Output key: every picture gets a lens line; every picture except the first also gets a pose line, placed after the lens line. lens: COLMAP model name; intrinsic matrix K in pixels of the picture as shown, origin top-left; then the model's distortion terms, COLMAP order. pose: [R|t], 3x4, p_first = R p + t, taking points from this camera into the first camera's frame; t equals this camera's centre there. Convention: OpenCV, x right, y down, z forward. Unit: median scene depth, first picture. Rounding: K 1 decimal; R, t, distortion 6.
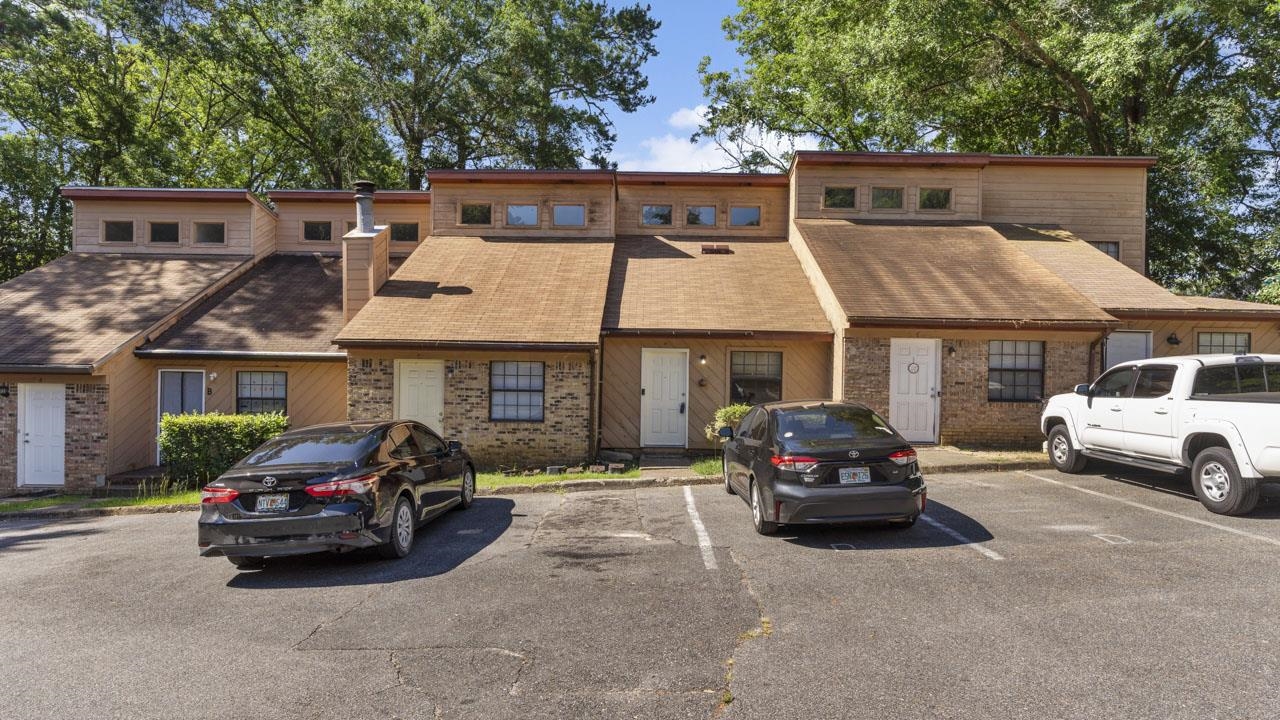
lens RADIAL K [[726.7, 0, 640.0], [0, 726.7, 360.0], [0, 0, 1]] dist [0.000006, -0.000537]
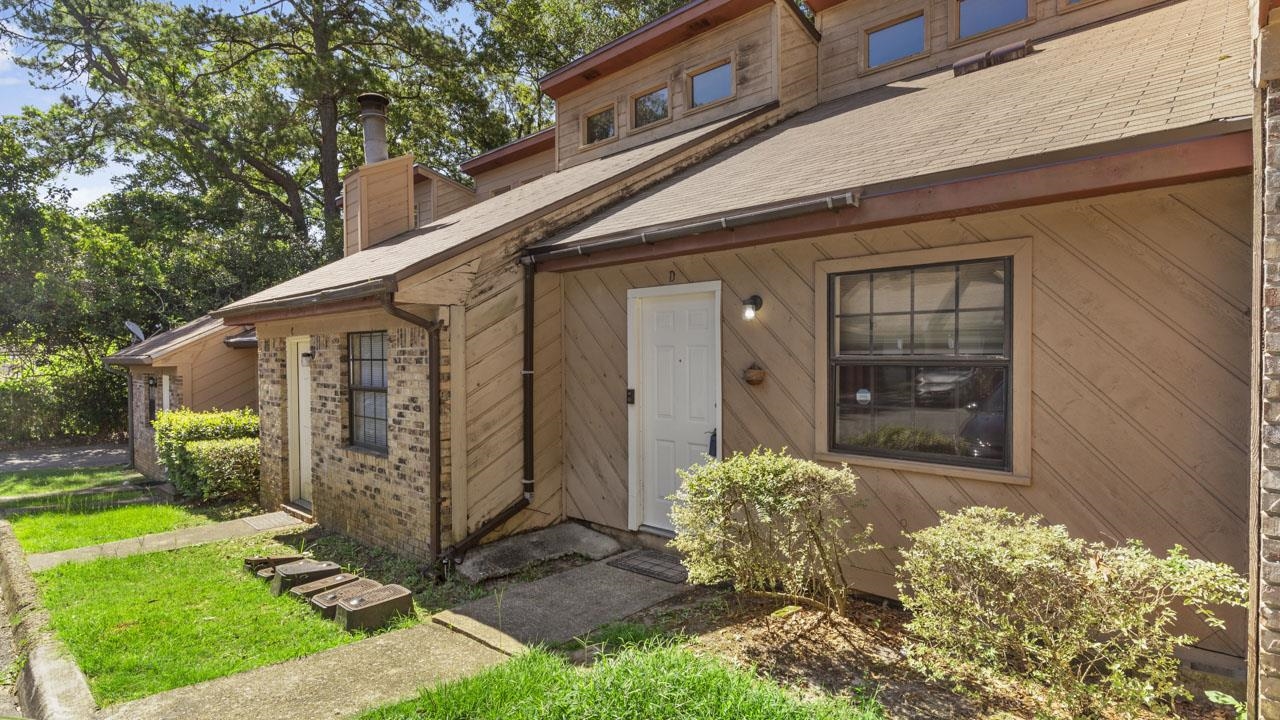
lens RADIAL K [[632.0, 0, 645.4], [0, 632.0, 364.3], [0, 0, 1]] dist [-0.000850, -0.000372]
pose [[0.742368, -0.010103, -0.669916, 0.250123], [0.020410, 0.999763, 0.007540, 0.023016], [0.669681, -0.019270, 0.742399, 0.740509]]
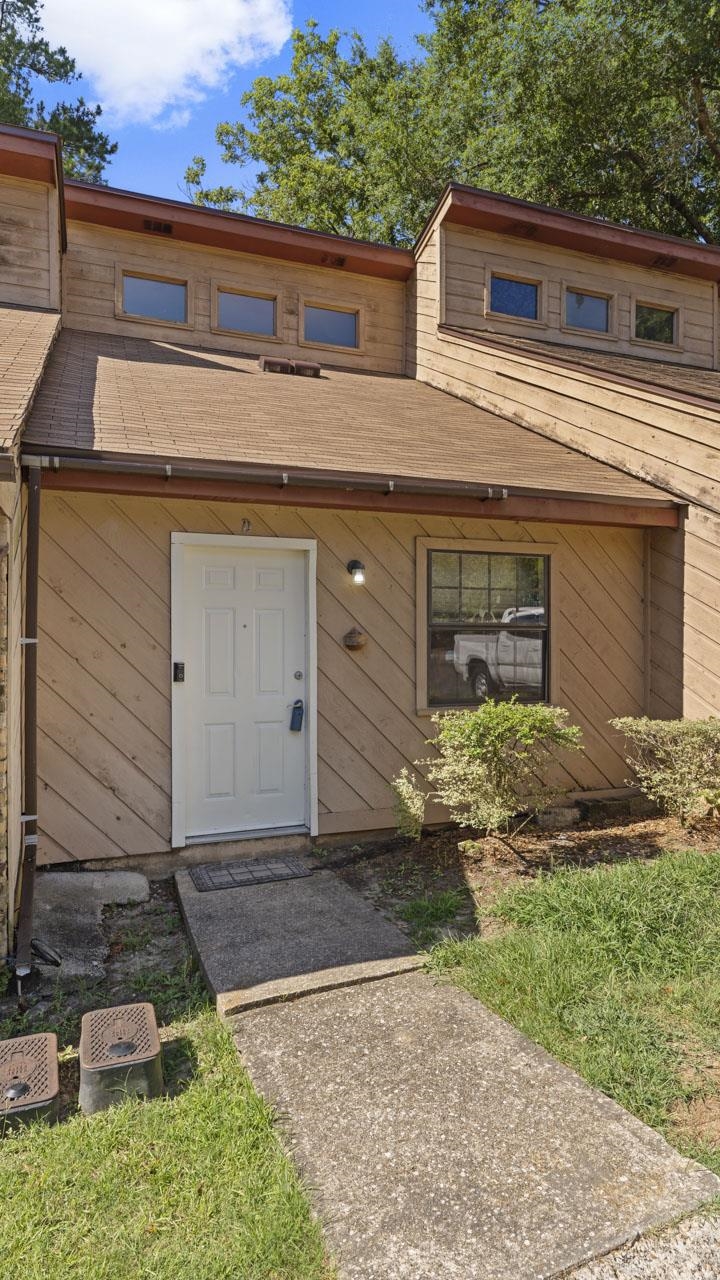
lens RADIAL K [[726.7, 0, 364.7], [0, 726.7, 637.9], [0, 0, 1]] dist [0.000006, -0.000537]
pose [[0.930075, -0.016780, 0.366987, -0.035917], [0.015453, 0.999859, 0.006554, 0.028190], [-0.367045, -0.000425, 0.930203, 0.677715]]
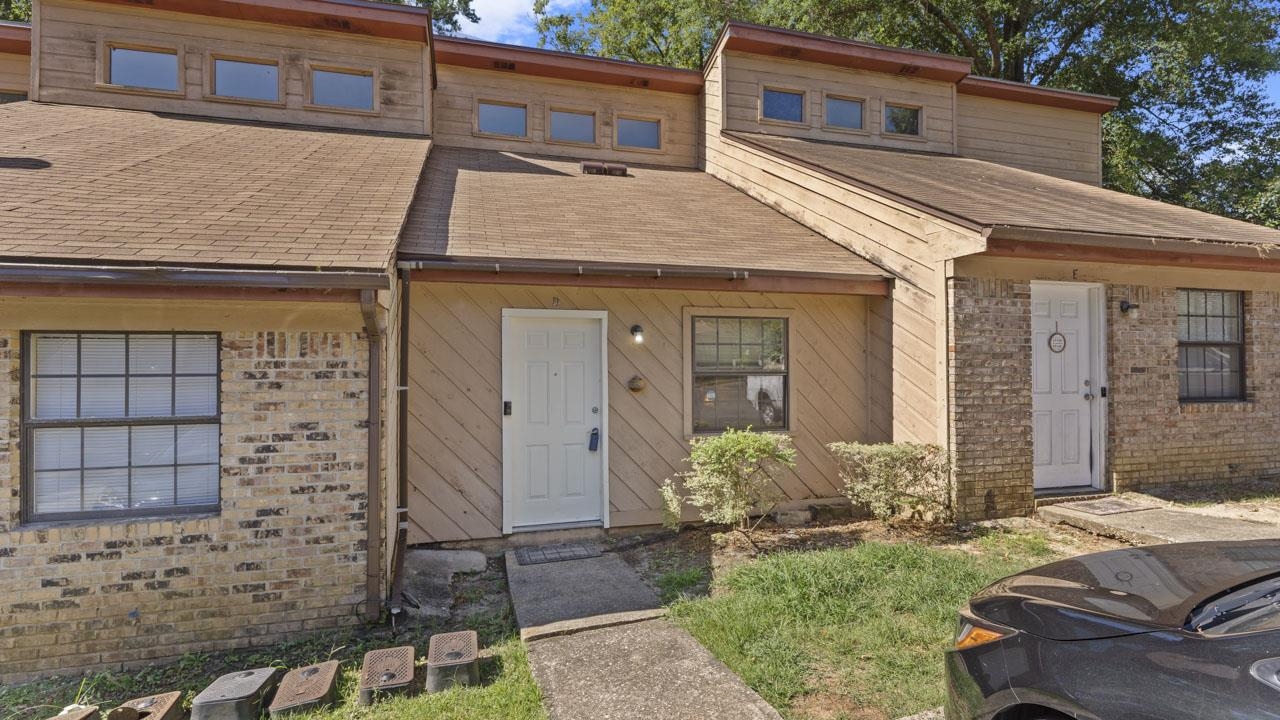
lens RADIAL K [[614.8, 0, 639.4], [0, 614.8, 362.0], [0, 0, 1]] dist [0.002018, -0.000653]
pose [[0.957780, -0.017644, 0.286959, -0.025475], [0.020966, 0.999744, -0.008509, 0.020642], [-0.286735, 0.014167, 0.957905, 0.619892]]
